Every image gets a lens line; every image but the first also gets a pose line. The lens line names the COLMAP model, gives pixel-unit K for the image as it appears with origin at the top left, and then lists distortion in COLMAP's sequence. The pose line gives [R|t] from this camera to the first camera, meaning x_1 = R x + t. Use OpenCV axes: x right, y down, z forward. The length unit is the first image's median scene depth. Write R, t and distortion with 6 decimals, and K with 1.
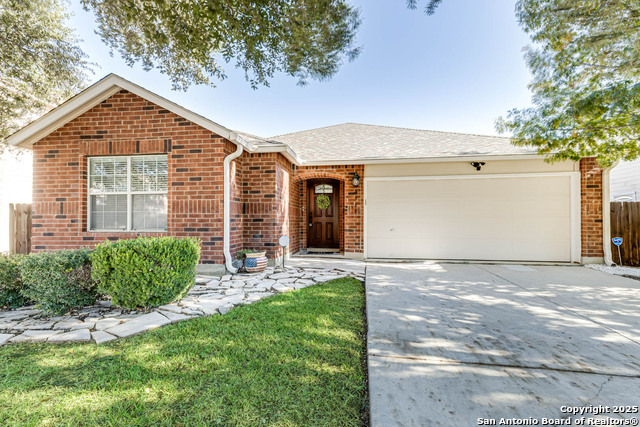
lens RADIAL K [[295.5, 0, 311.0], [0, 295.5, 211.0], [0, 0, 1]] dist [0.020446, 0.000222]
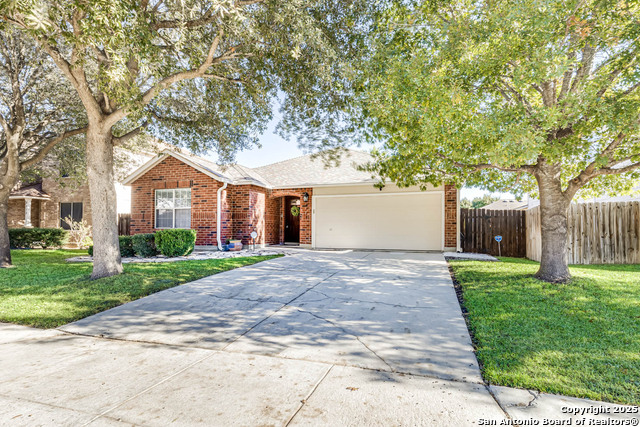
lens RADIAL K [[340.7, 0, 320.0], [0, 340.7, 213.5], [0, 0, 1]] dist [-0.001139, -0.000242]
pose [[0.978935, -0.005518, -0.204098, 0.720024], [0.003737, 0.999952, -0.009111, -0.004165], [0.204139, 0.008157, 0.978908, -0.904204]]
